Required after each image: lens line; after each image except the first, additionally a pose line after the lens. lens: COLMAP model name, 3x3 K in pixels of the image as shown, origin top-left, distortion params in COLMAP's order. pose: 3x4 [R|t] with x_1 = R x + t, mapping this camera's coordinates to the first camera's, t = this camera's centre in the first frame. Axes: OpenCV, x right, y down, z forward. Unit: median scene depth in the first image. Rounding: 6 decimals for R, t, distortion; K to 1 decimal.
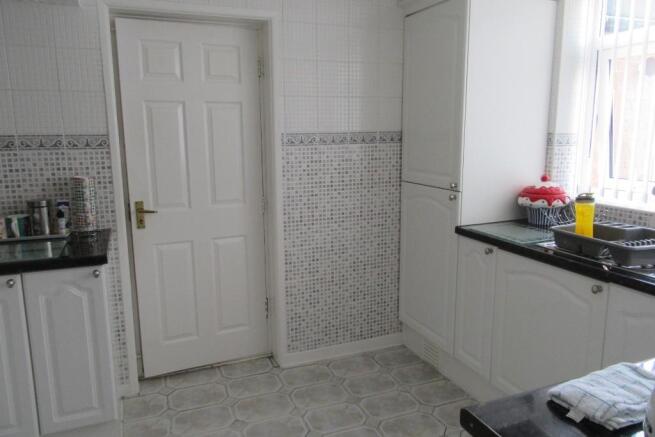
lens RADIAL K [[485.6, 0, 327.5], [0, 485.6, 218.5], [0, 0, 1]] dist [-0.003252, 0.001590]
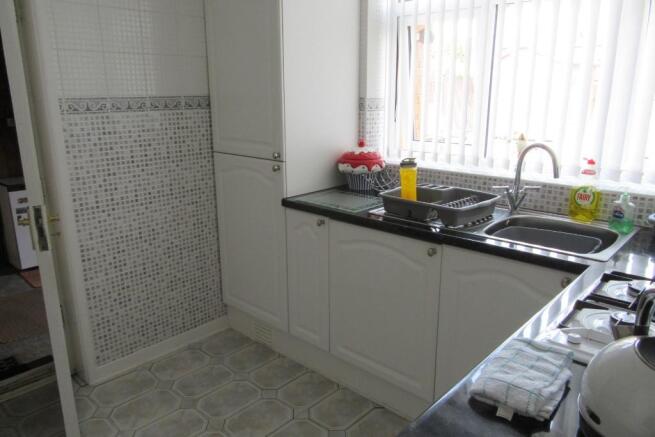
lens RADIAL K [[485.6, 0, 327.5], [0, 485.6, 218.5], [0, 0, 1]] dist [-0.003252, 0.001590]
pose [[0.905832, -0.101471, 0.411304, -0.042633], [0.071052, 0.993527, 0.088628, -0.020899], [-0.417635, -0.051058, 0.907179, 0.098158]]
